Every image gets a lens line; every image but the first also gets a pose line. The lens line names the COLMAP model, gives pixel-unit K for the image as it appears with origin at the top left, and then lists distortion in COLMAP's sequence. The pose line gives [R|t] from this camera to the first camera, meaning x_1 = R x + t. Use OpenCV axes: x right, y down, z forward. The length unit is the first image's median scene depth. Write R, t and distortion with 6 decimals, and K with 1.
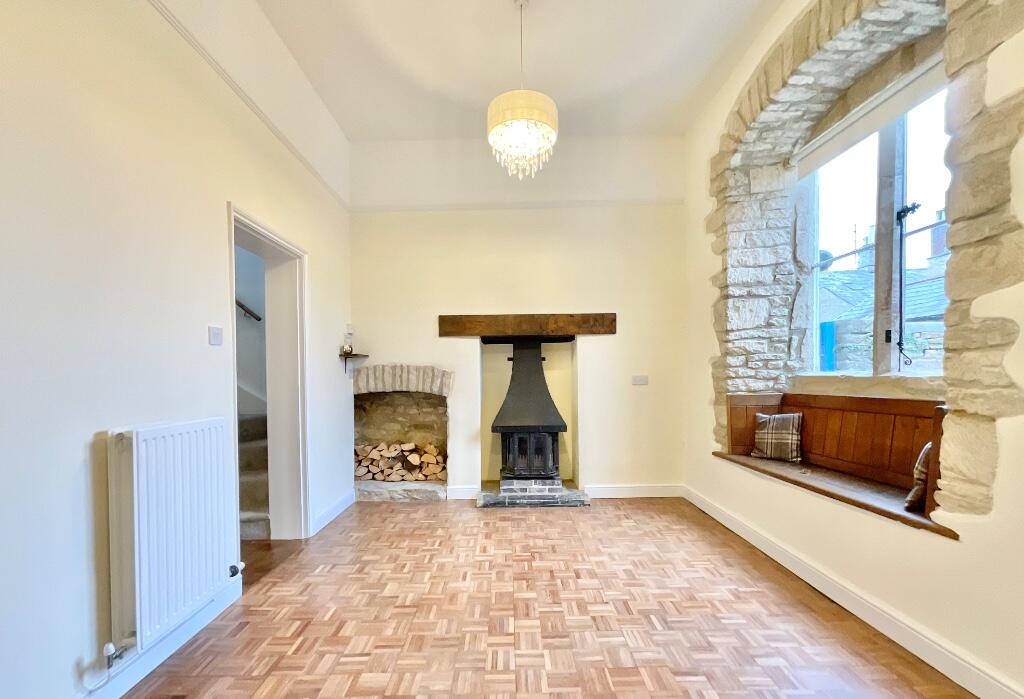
lens RADIAL K [[425.8, 0, 511.3], [0, 425.8, 378.8], [0, 0, 1]] dist [0.009823, 0.000050]
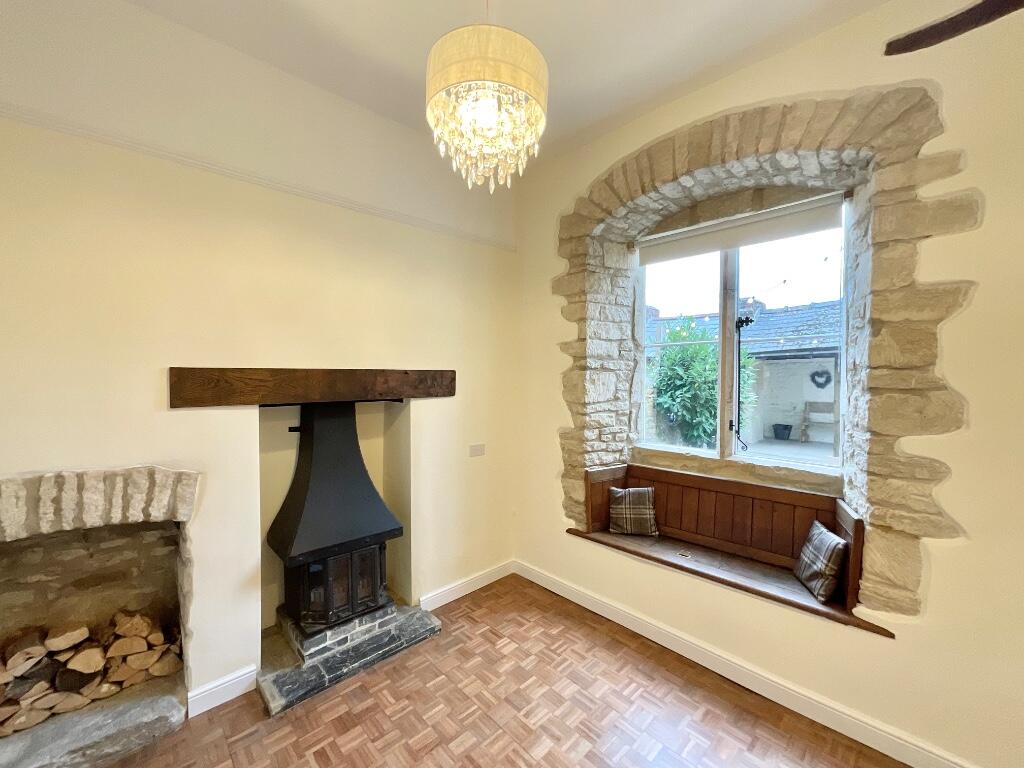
lens RADIAL K [[413.6, 0, 512.0], [0, 413.6, 384.0], [0, 0, 1]] dist [-0.000541, 0.000099]
pose [[0.729769, -0.000863, 0.683693, -0.258398], [-0.005026, 0.999965, 0.006627, -0.165996], [-0.683675, -0.008273, 0.729739, 0.445230]]
